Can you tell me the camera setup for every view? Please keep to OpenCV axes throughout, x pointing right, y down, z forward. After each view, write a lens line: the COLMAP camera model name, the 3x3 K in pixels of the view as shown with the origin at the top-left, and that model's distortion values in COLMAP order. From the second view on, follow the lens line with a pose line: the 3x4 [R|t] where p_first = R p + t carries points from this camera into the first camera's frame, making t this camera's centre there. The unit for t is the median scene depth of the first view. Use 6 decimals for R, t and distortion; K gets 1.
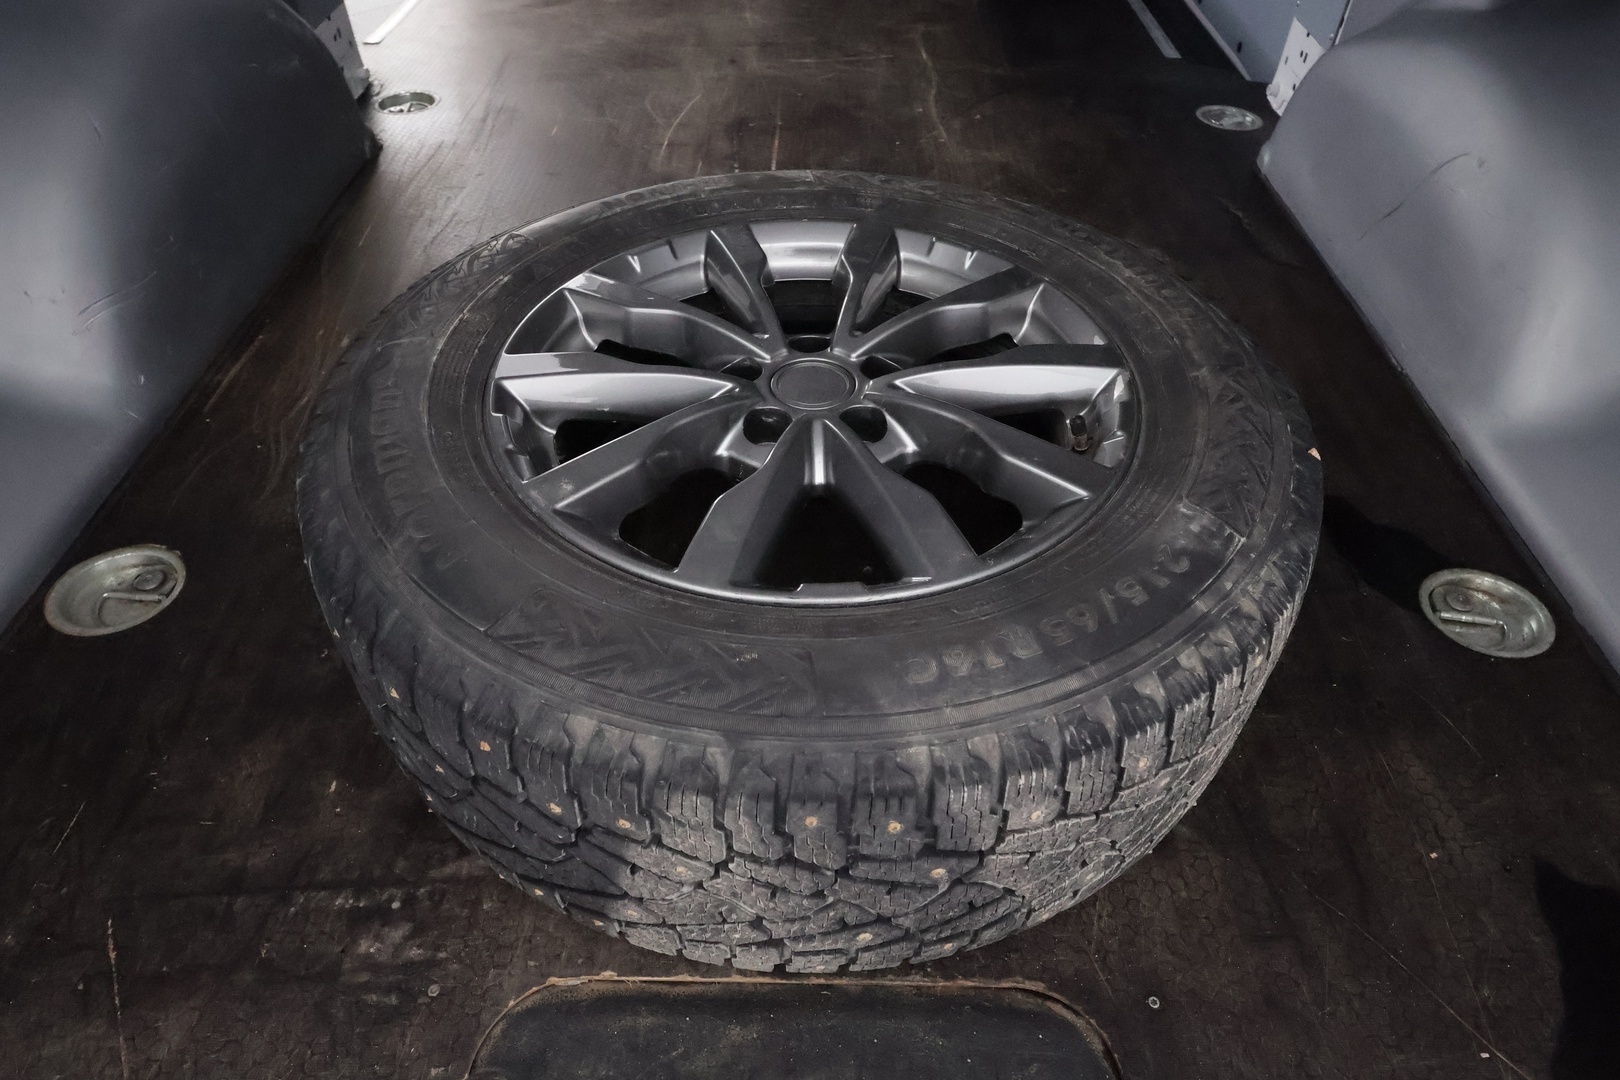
lens RADIAL K [[1021.5, 0, 814.3], [0, 1021.5, 543.3], [0, 0, 1]] dist [-0.002359, 0.004360]
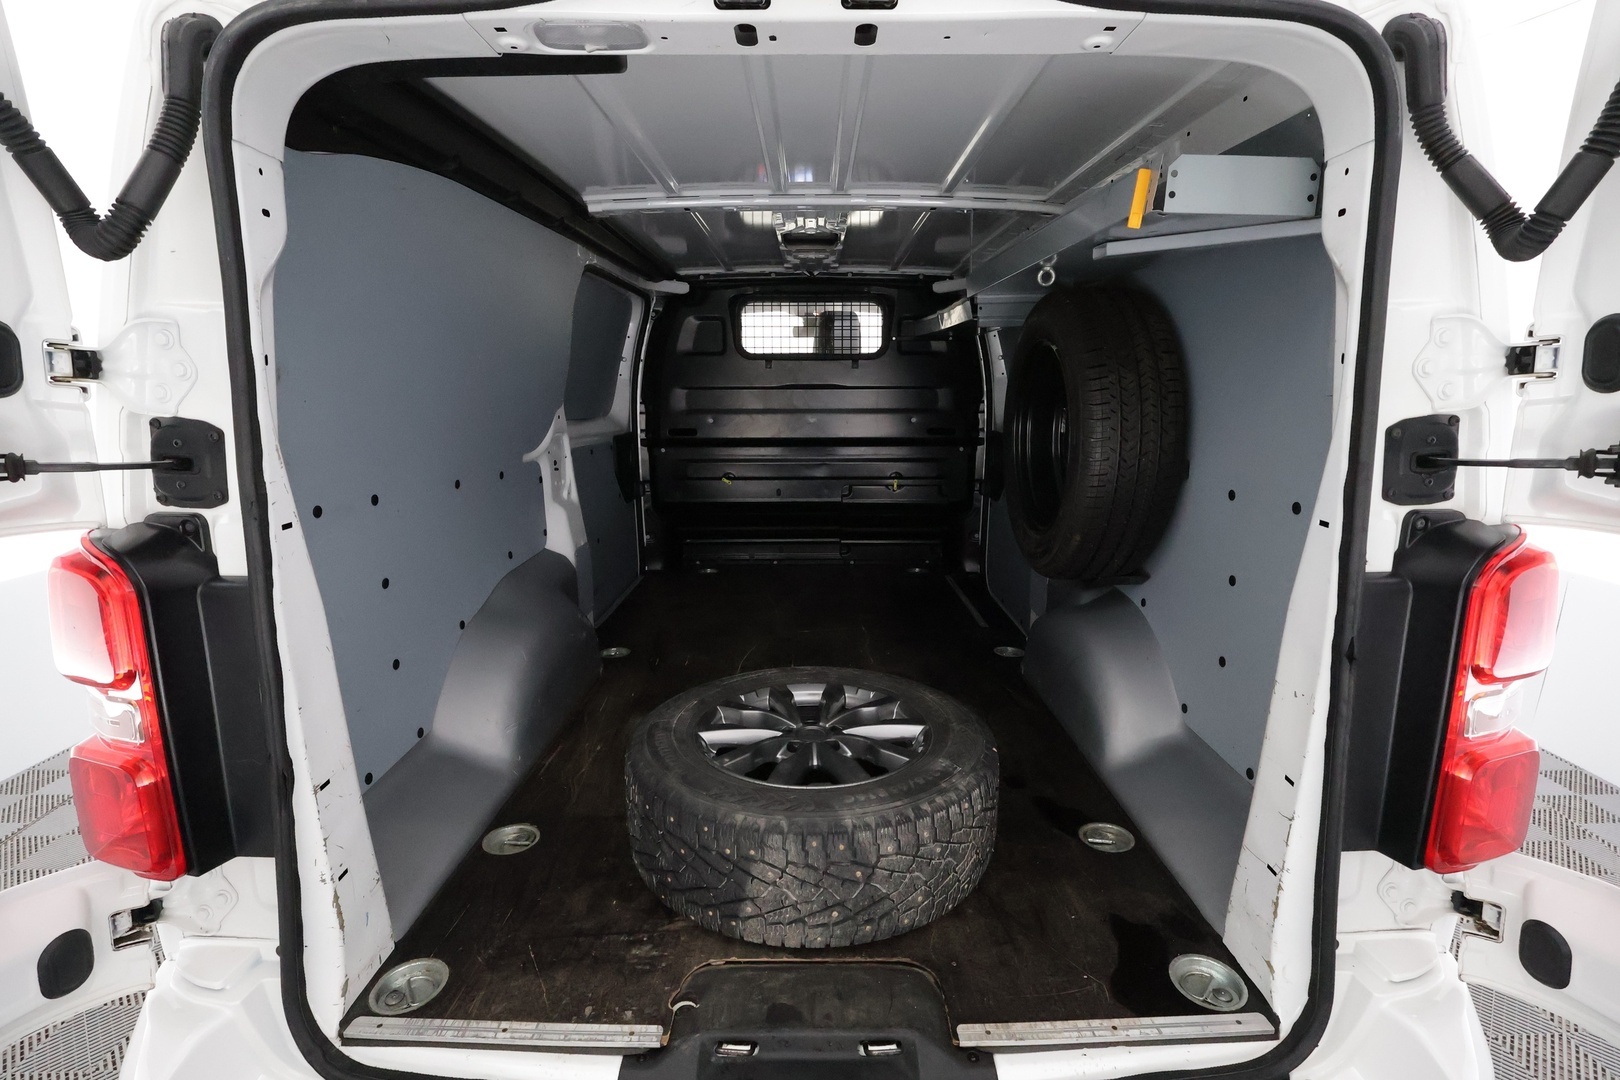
lens RADIAL K [[737.4, 0, 810.1], [0, 737.4, 541.3], [0, 0, 1]] dist [-0.010679, 0.000472]
pose [[0.999835, -0.017674, 0.004136, -0.006607], [0.017082, 0.839105, -0.543701, 0.562471], [0.006139, 0.543682, 0.839269, -1.073013]]
